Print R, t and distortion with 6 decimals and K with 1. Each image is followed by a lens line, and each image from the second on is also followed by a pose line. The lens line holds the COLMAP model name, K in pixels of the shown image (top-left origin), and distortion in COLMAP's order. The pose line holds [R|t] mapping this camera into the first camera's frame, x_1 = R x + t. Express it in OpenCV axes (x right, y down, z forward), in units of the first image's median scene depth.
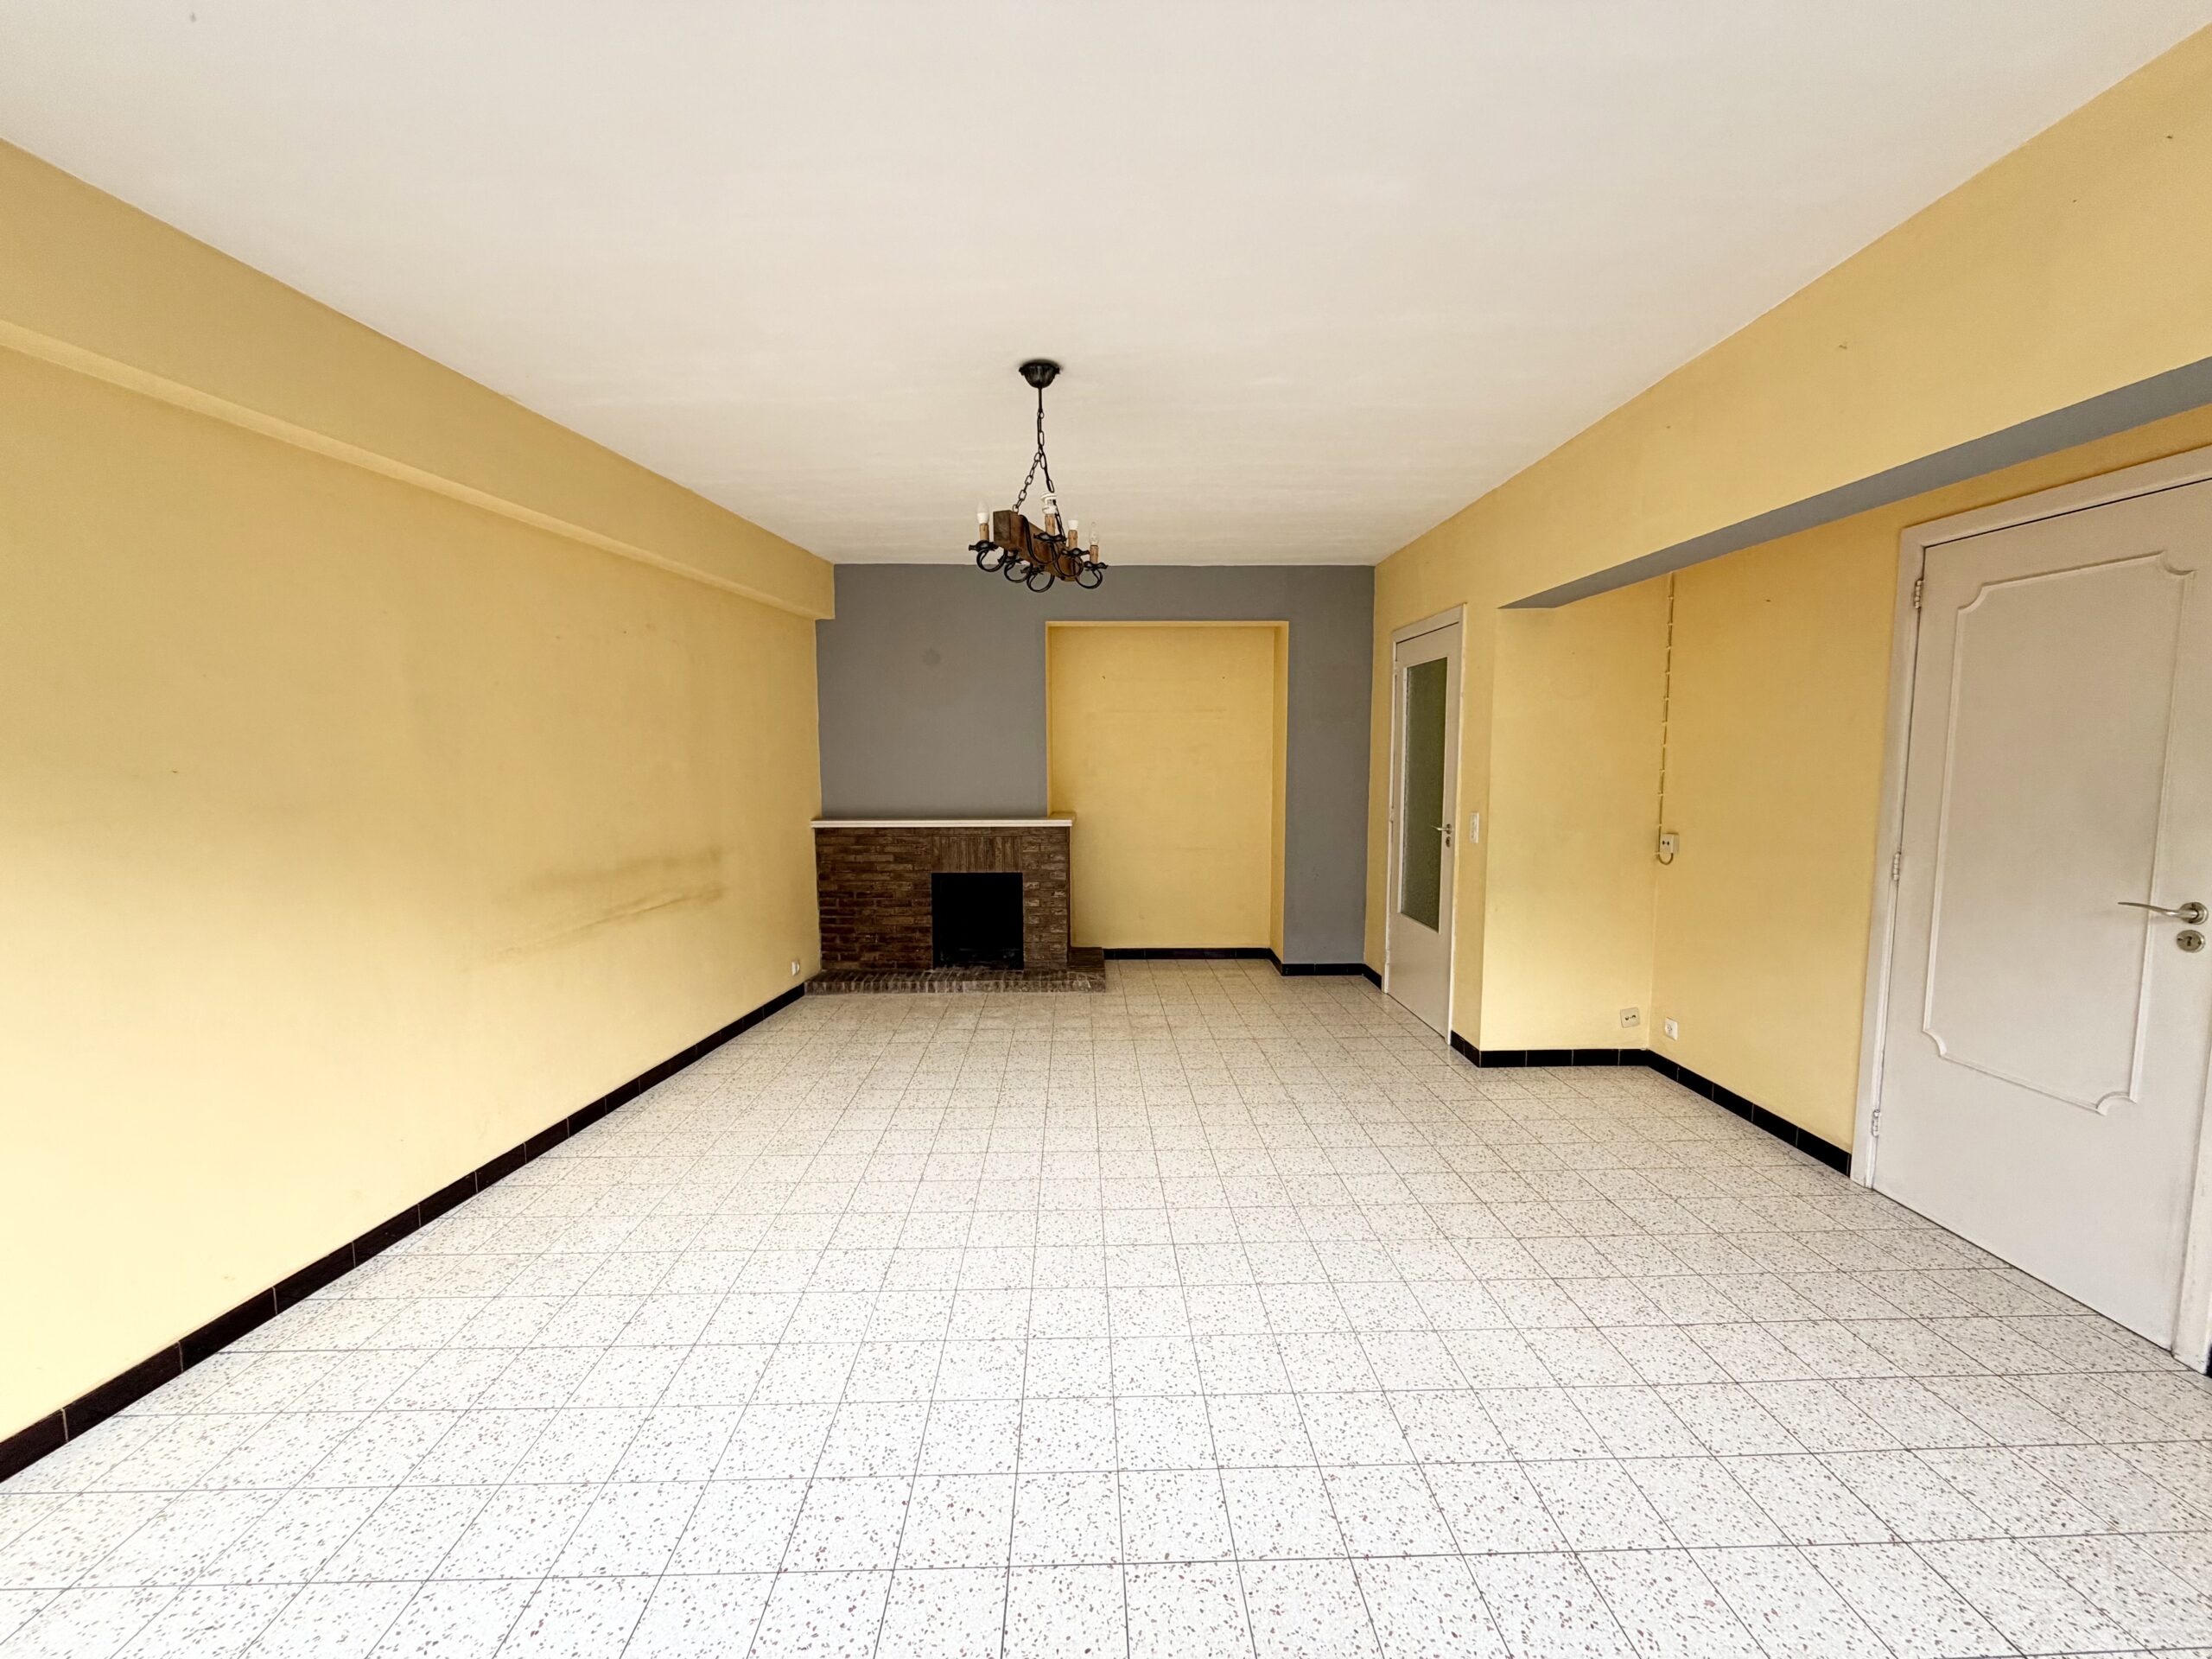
lens RADIAL K [[880.5, 0, 1102.4], [0, 880.5, 832.7], [0, 0, 1]] dist [-0.001213, 0.000405]
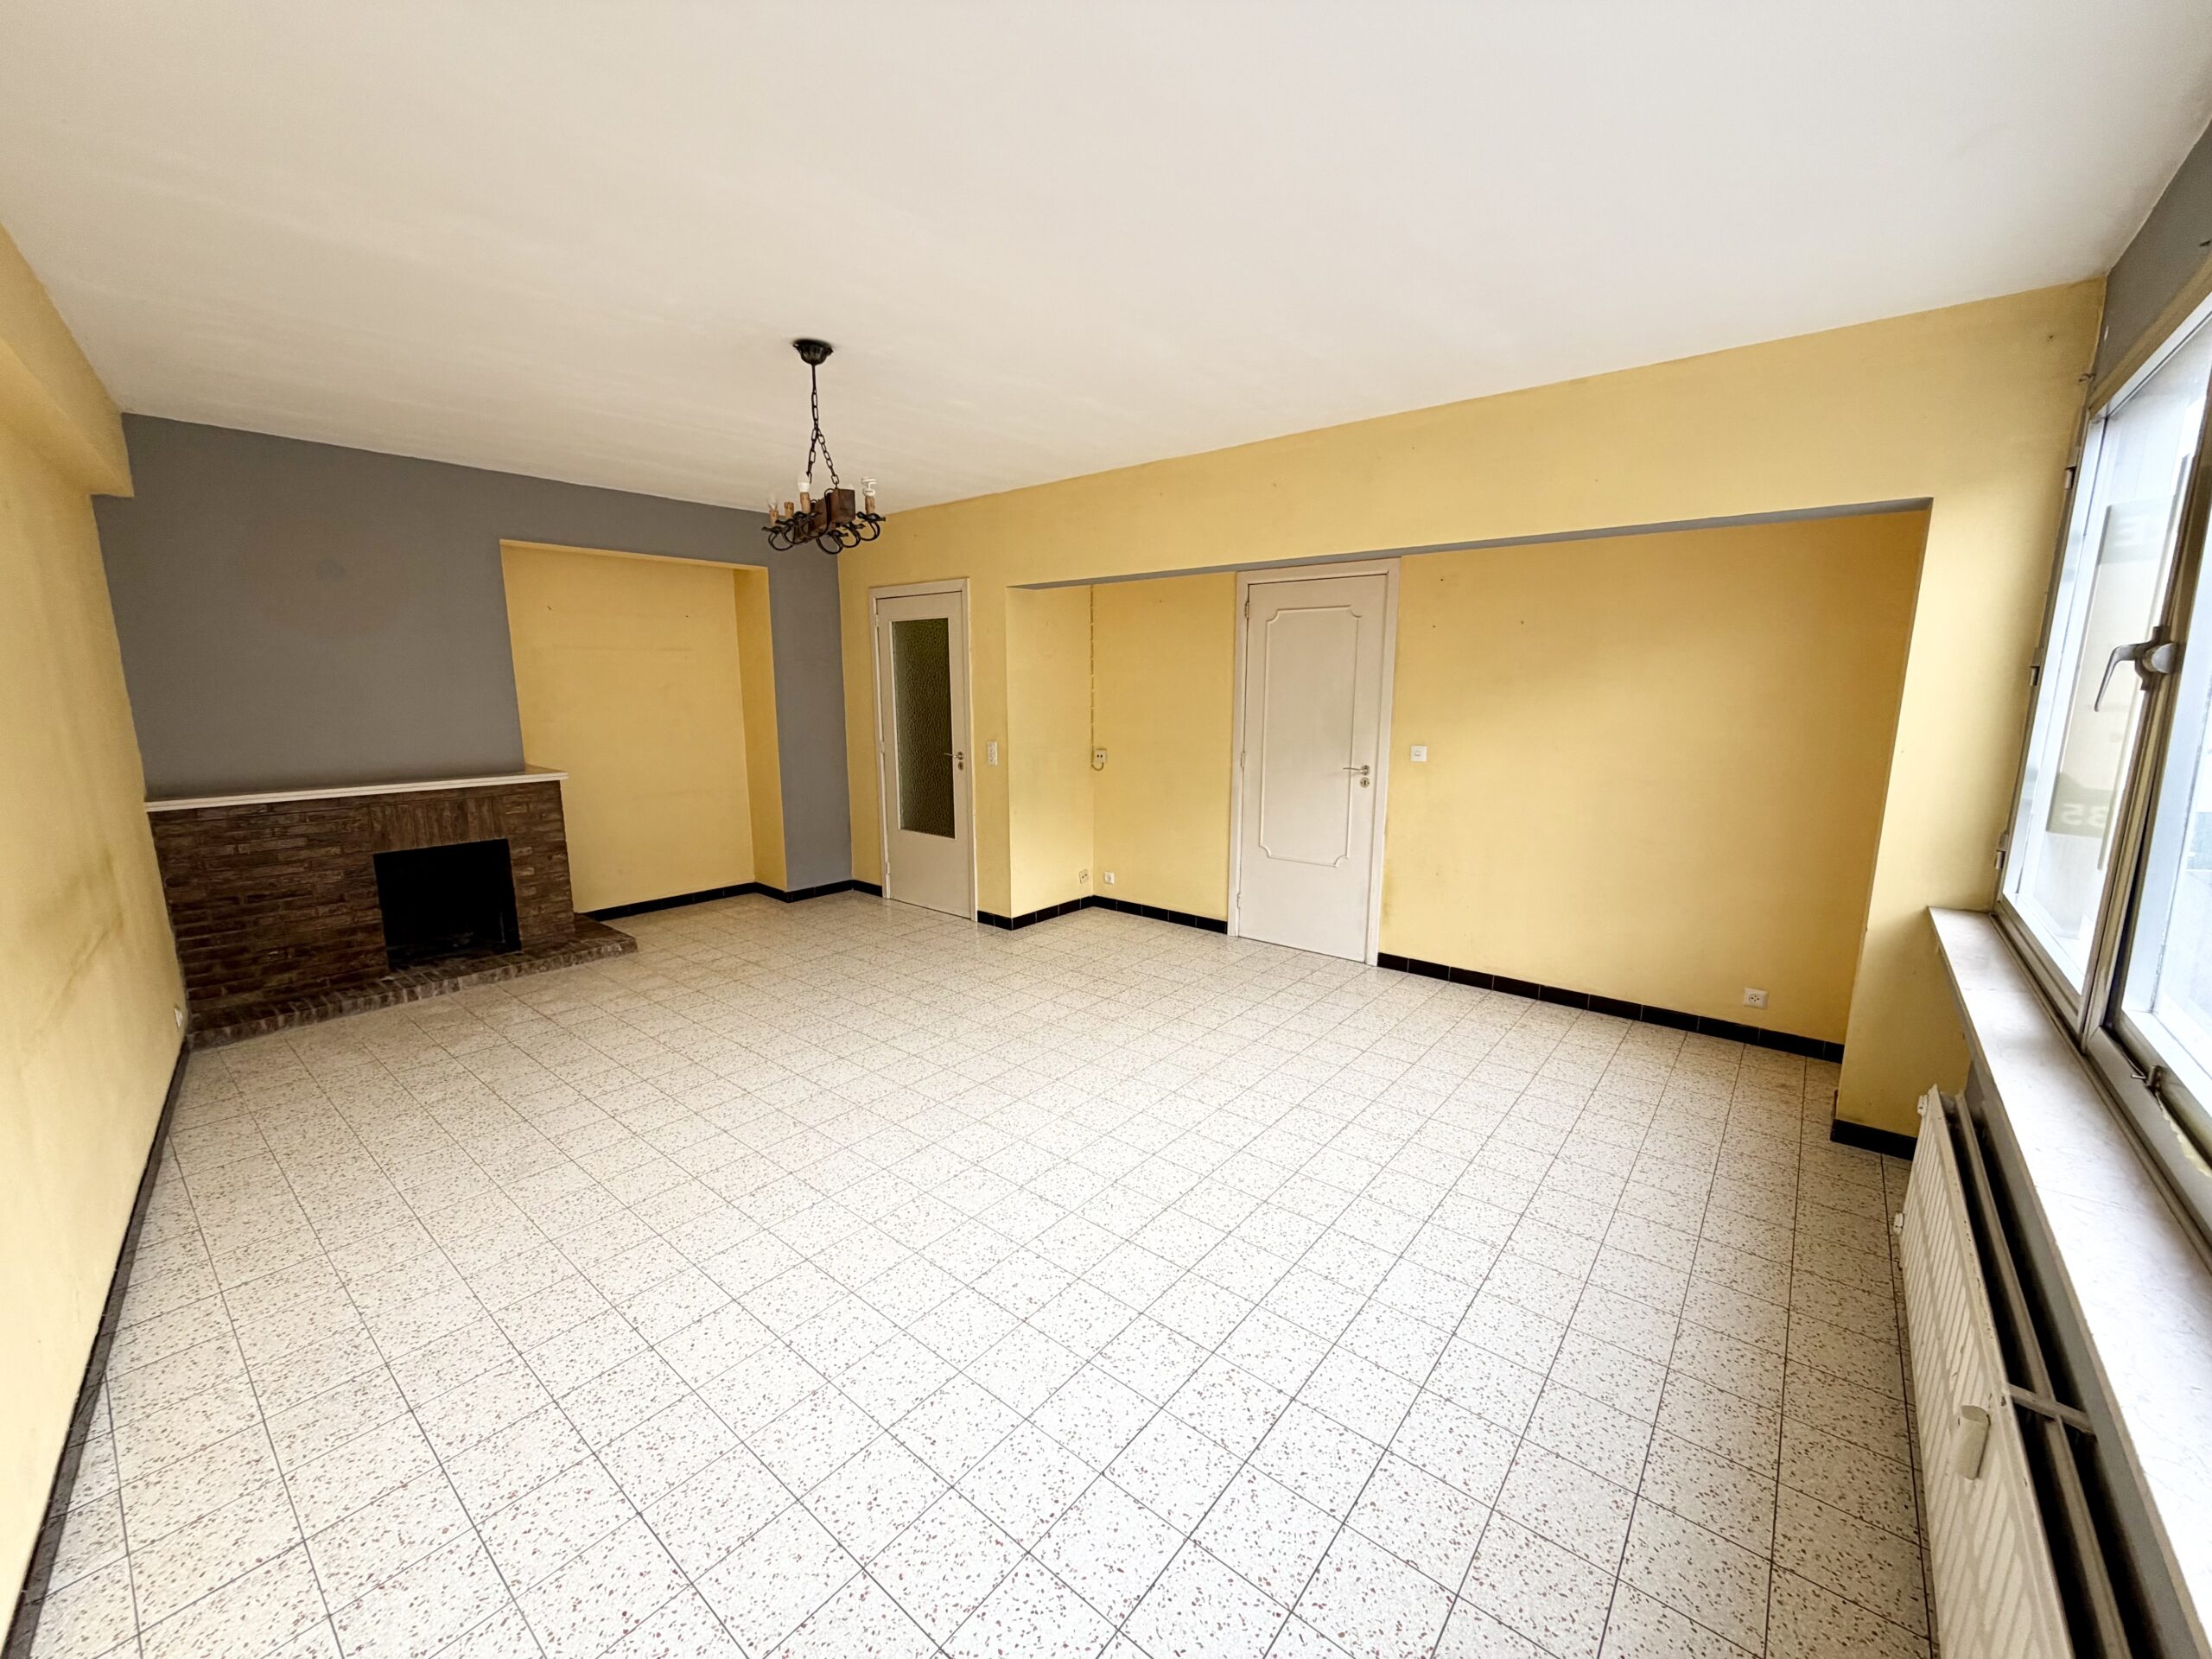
lens RADIAL K [[880.5, 0, 1104.3], [0, 880.5, 827.5], [0, 0, 1]] dist [-0.001213, 0.000405]
pose [[0.652514, -0.121413, 0.747987, -0.411894], [0.065327, 0.992419, 0.104100, -0.019054], [-0.754956, -0.019063, 0.655498, 0.007666]]
